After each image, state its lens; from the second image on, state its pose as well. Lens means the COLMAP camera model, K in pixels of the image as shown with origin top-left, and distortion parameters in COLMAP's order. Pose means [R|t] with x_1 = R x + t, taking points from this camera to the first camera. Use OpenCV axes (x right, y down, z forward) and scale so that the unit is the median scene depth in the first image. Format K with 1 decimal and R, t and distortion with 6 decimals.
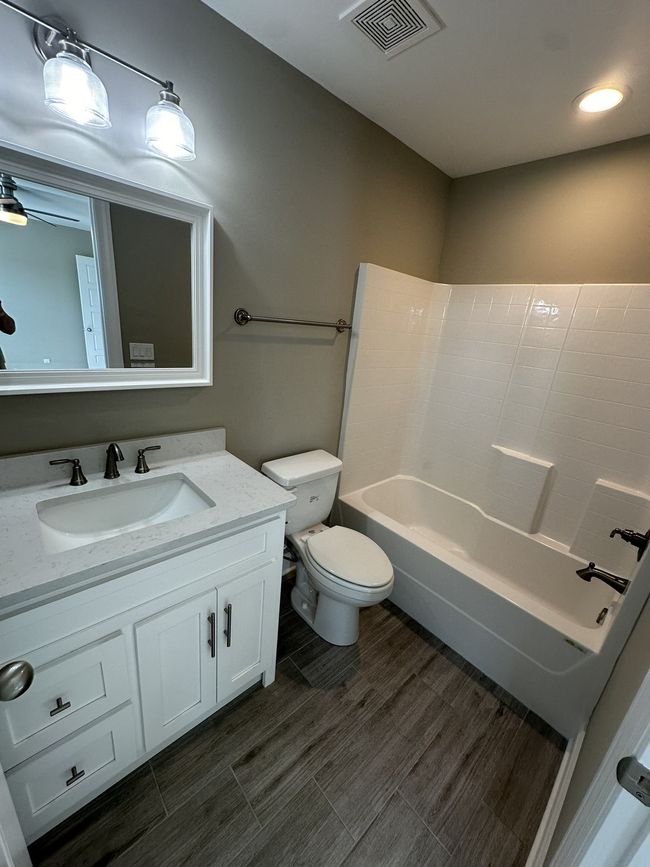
lens RADIAL K [[345.5, 0, 328.9], [0, 345.5, 432.9], [0, 0, 1]] dist [-0.000046, 0.000012]
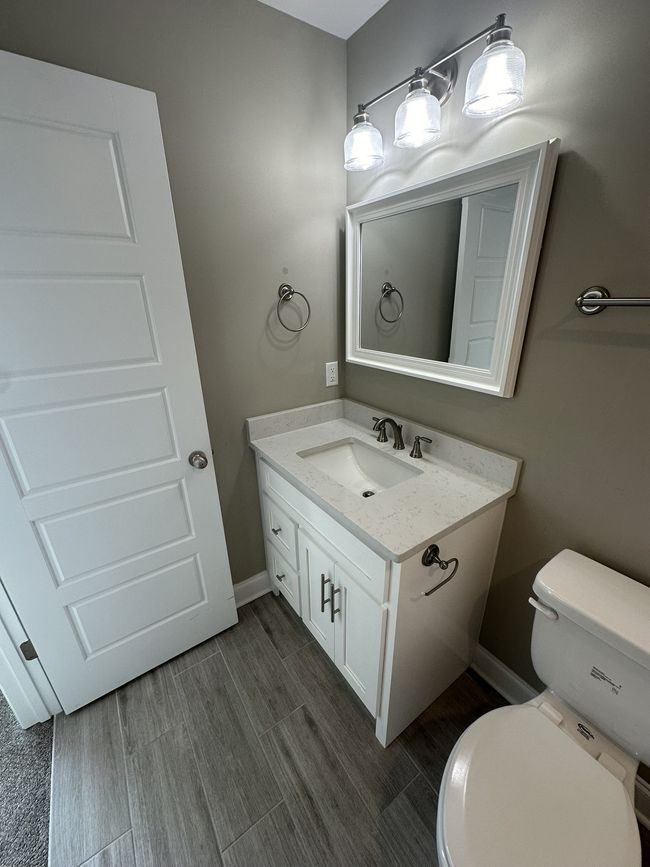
lens RADIAL K [[352.9, 0, 325.0], [0, 352.9, 433.5], [0, 0, 1]] dist [0.001864, 0.000311]
pose [[-0.145060, 0.279641, -0.949083, 0.531123], [-0.295429, 0.903230, 0.311284, -0.213266], [0.944288, 0.325541, -0.048408, 0.774662]]
